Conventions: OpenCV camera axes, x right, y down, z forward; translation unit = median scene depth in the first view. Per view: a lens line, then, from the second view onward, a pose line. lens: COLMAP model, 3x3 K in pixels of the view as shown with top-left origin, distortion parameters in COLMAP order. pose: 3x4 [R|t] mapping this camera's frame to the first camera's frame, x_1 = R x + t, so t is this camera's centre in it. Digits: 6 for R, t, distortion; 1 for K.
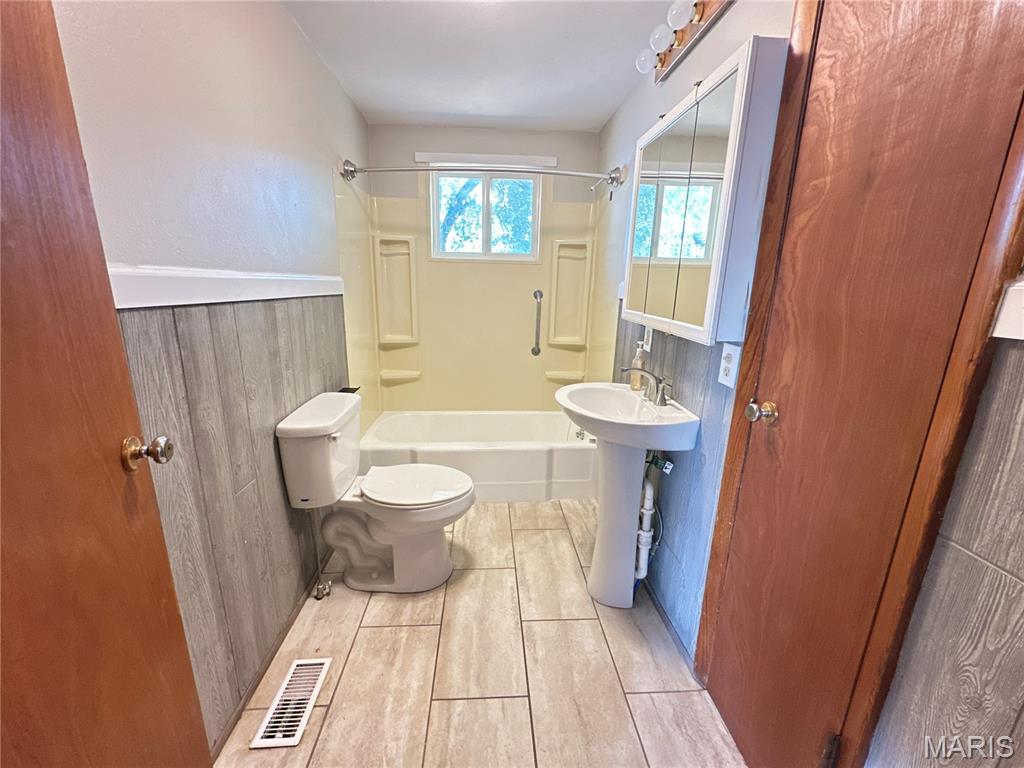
lens RADIAL K [[409.9, 0, 510.5], [0, 409.9, 383.9], [0, 0, 1]] dist [-0.002196, -0.000285]
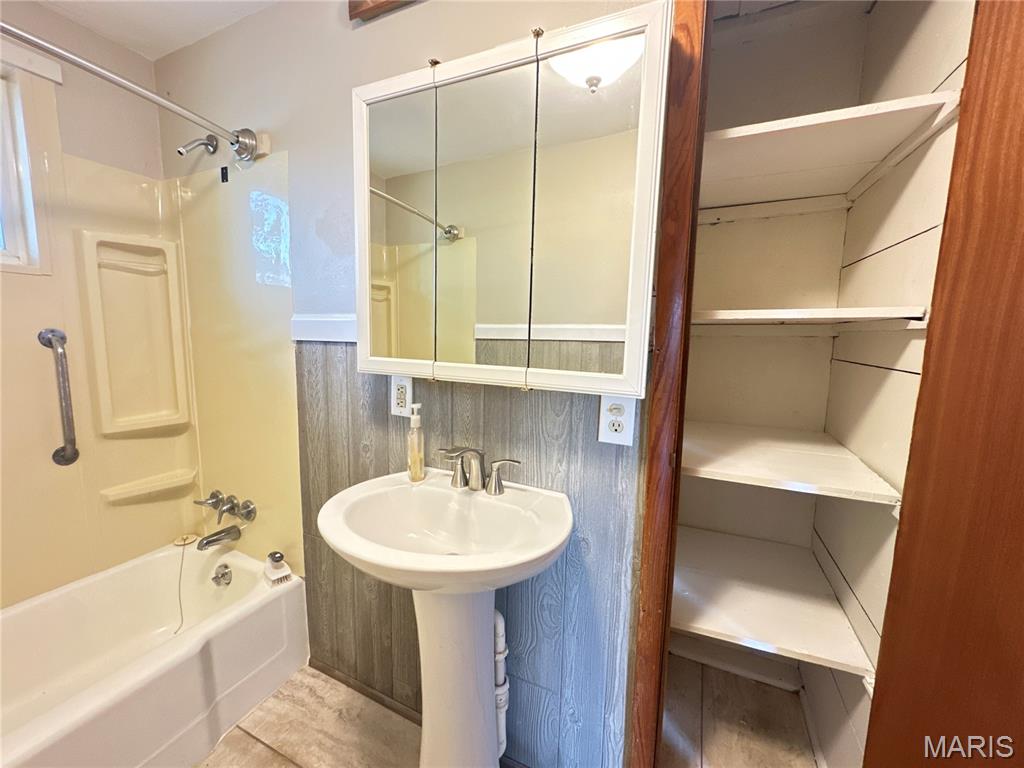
lens RADIAL K [[409.9, 0, 507.6], [0, 409.9, 385.4], [0, 0, 1]] dist [-0.002196, -0.000285]
pose [[0.475361, -0.122921, 0.871162, -0.118450], [0.201876, 0.979011, 0.027982, -0.084358], [-0.856317, 0.162565, 0.490198, 0.386607]]
